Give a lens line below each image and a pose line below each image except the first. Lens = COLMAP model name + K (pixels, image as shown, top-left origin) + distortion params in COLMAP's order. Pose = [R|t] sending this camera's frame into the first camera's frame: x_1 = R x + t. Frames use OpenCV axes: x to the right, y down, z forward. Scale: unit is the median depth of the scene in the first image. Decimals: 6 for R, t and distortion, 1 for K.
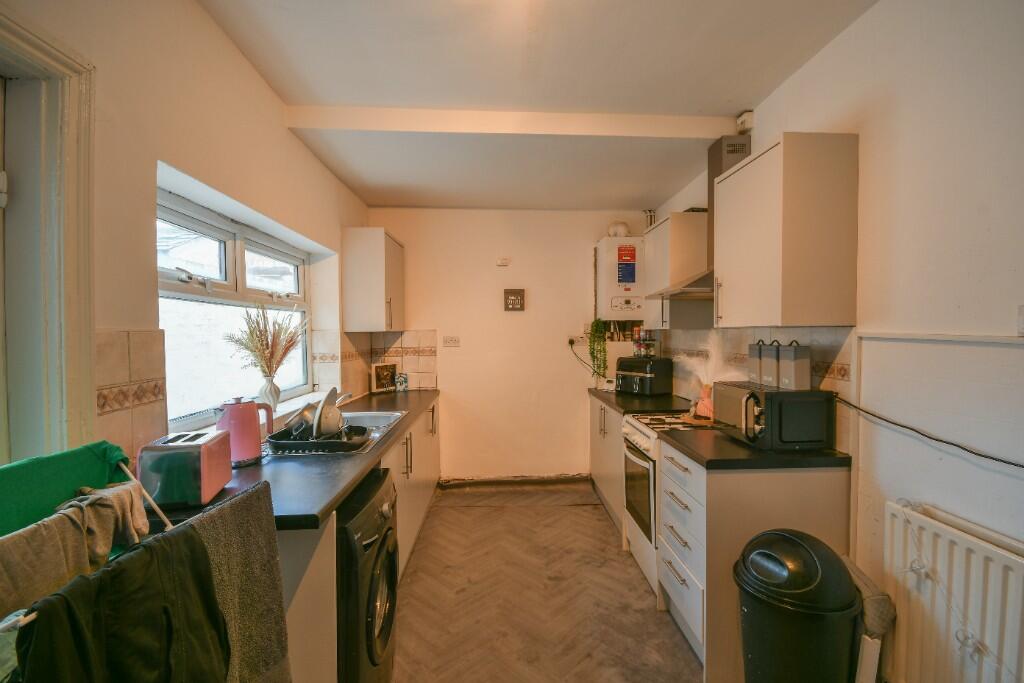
lens RADIAL K [[471.5, 0, 518.4], [0, 471.5, 337.6], [0, 0, 1]] dist [-0.002339, -0.000640]
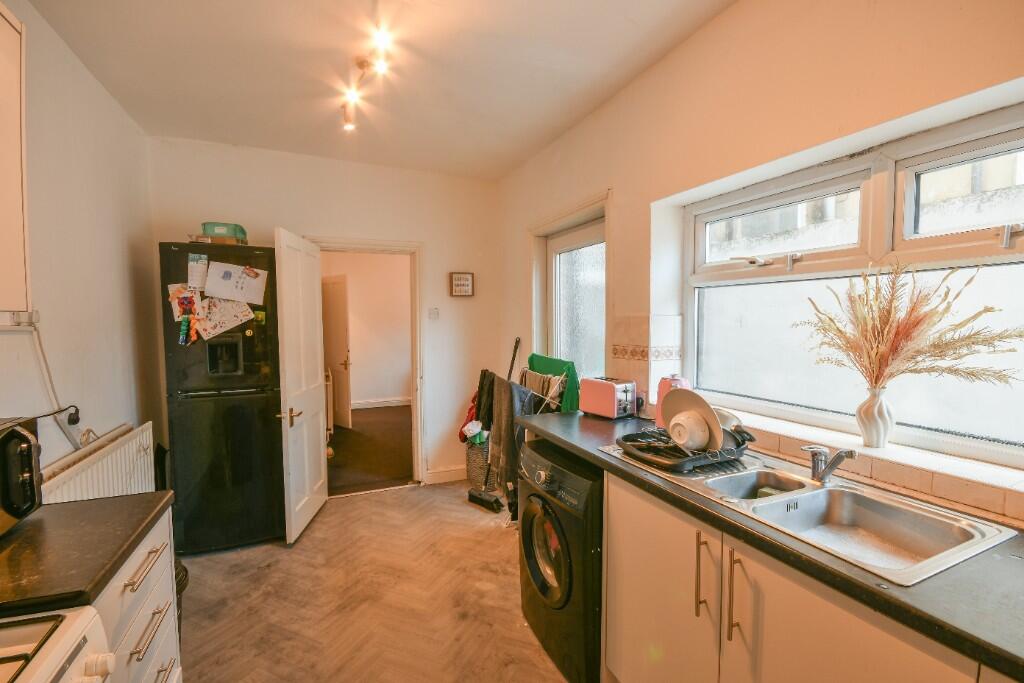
lens RADIAL K [[471.5, 0, 518.4], [0, 471.5, 337.6], [0, 0, 1]] dist [-0.002339, -0.000640]
pose [[-0.934919, 0.027395, -0.353803, 0.155402], [0.009412, 0.998579, 0.052450, -0.024622], [0.354737, 0.045706, -0.933848, 1.964356]]
